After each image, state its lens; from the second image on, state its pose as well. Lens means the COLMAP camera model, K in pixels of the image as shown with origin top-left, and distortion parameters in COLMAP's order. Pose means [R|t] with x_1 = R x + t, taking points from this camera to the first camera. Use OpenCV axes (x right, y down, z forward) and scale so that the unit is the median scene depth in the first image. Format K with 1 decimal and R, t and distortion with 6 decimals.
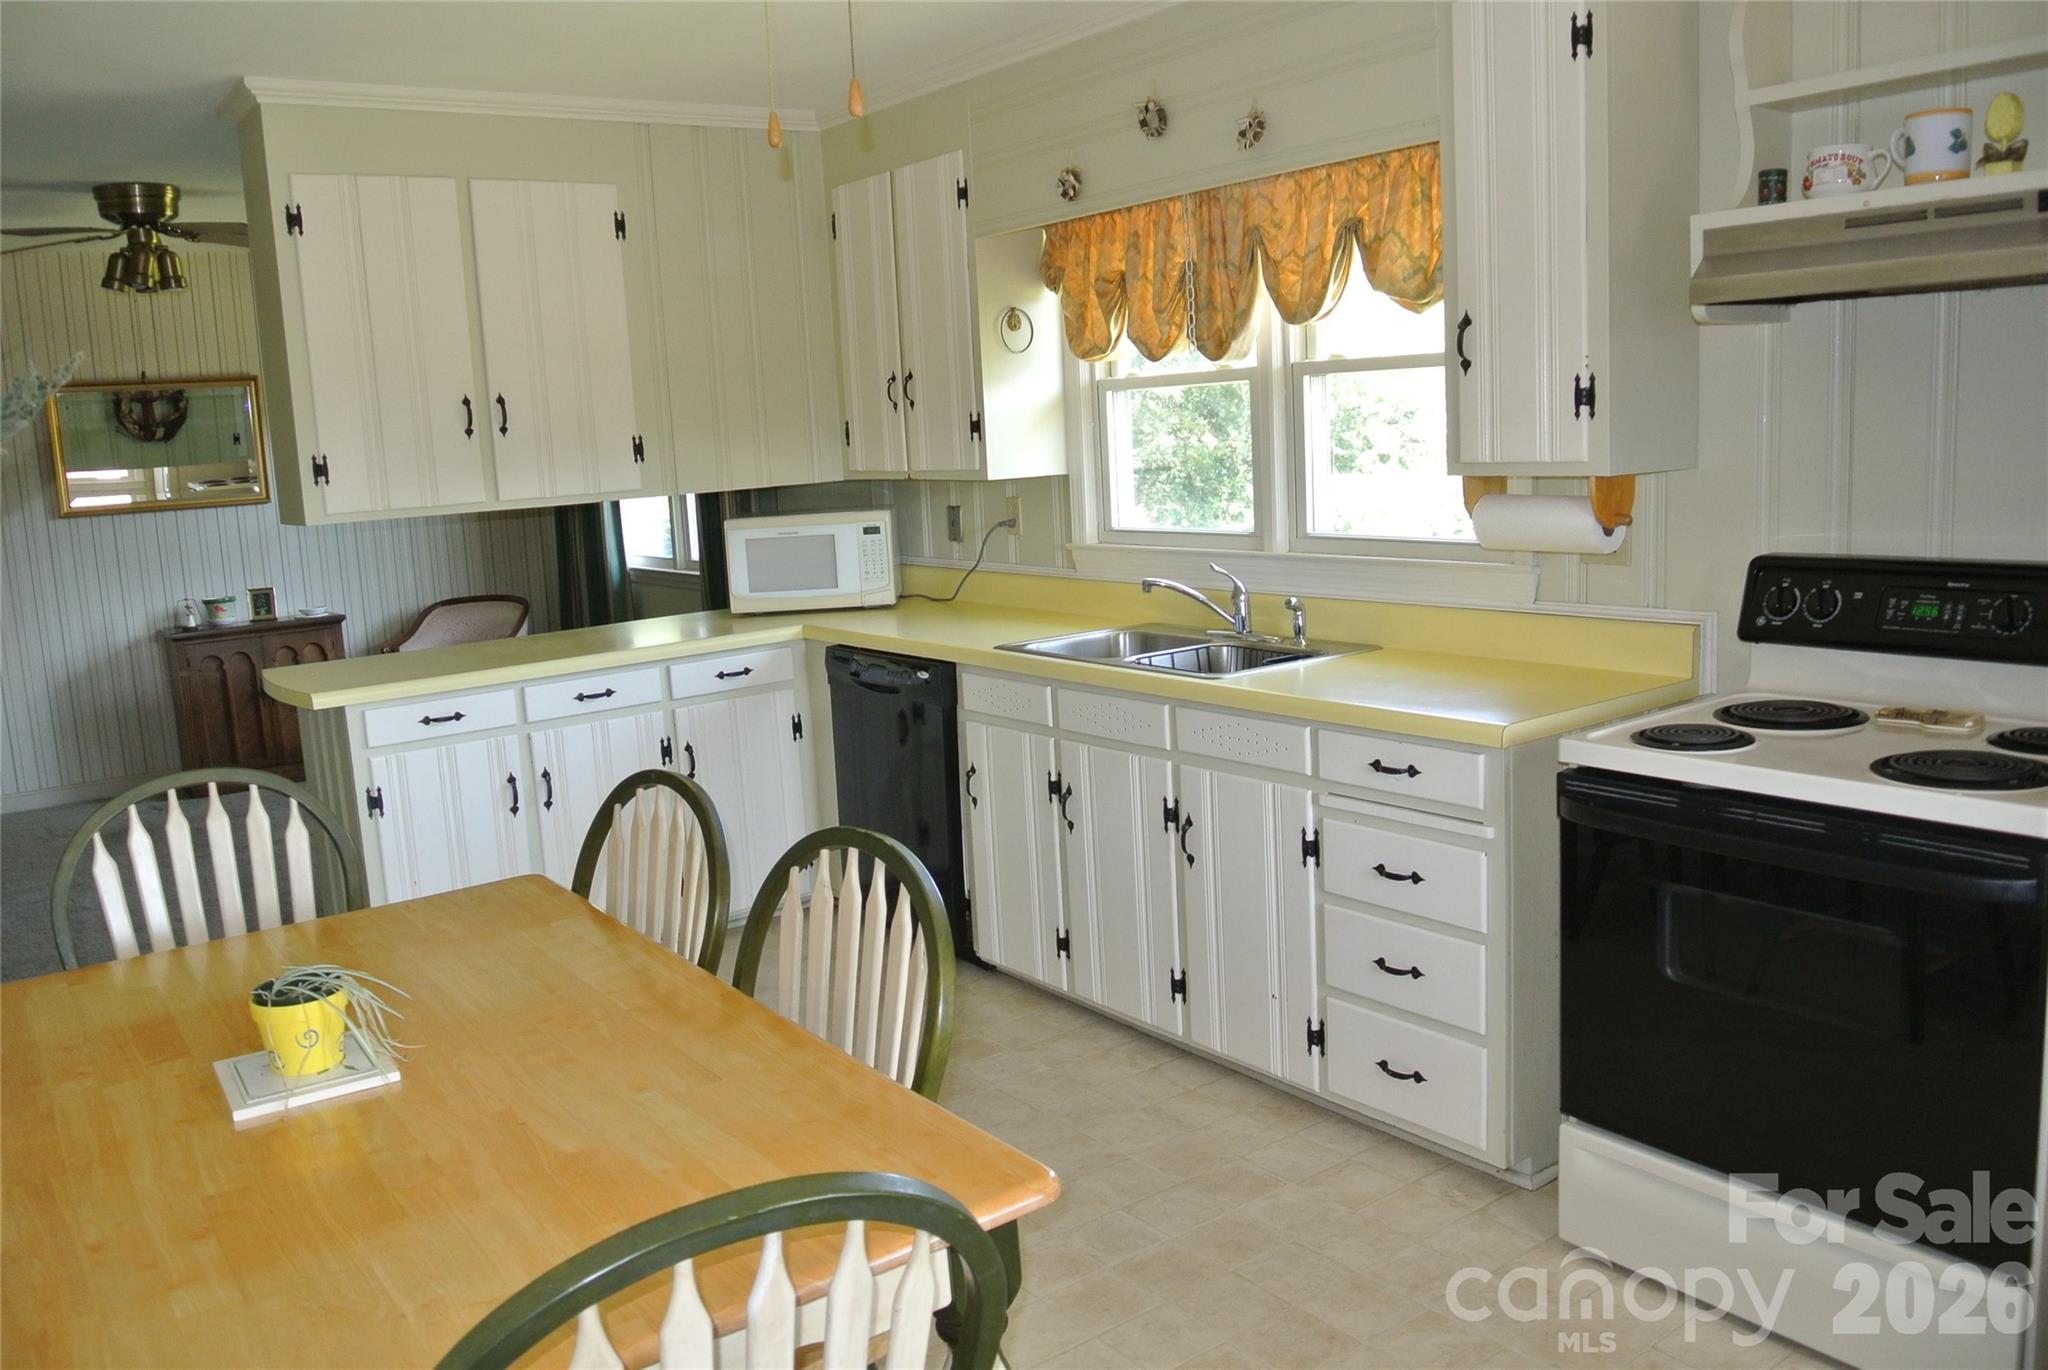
lens RADIAL K [[1675.8, 0, 1023.4], [0, 1675.8, 679.4], [0, 0, 1]] dist [-0.008184, 0.001425]
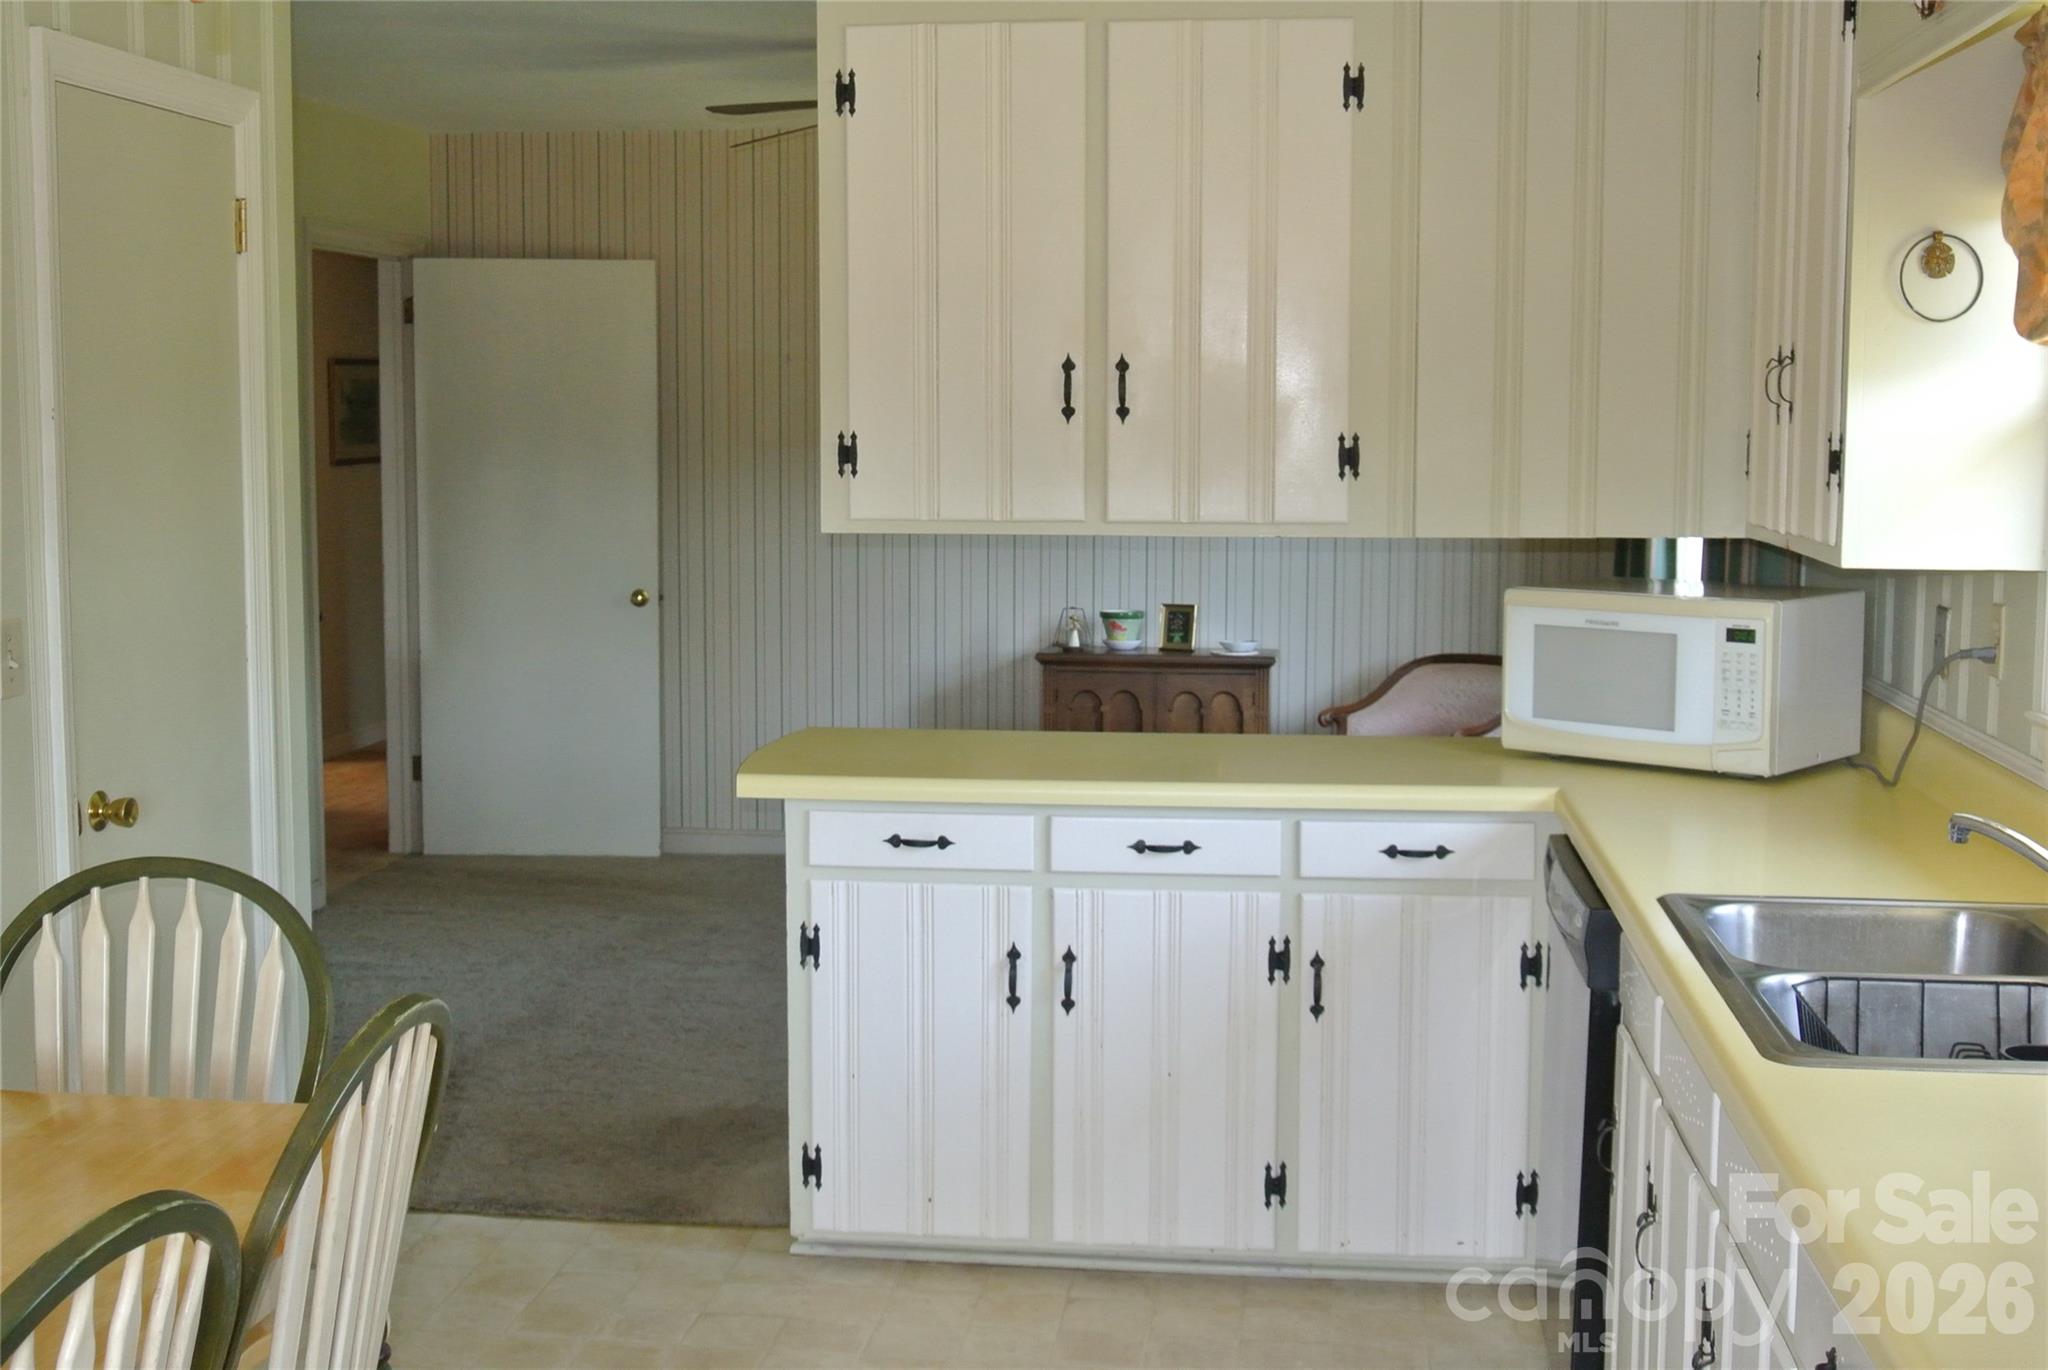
lens RADIAL K [[2496.1, 0, 1023.6], [0, 2496.1, 686.4], [0, 0, 1]] dist [0.018177, 0.000000]
pose [[0.731841, 0.136170, -0.667733, 0.304285], [-0.151683, 0.987802, 0.035195, -0.071672], [0.664381, 0.075526, 0.743568, 0.269233]]
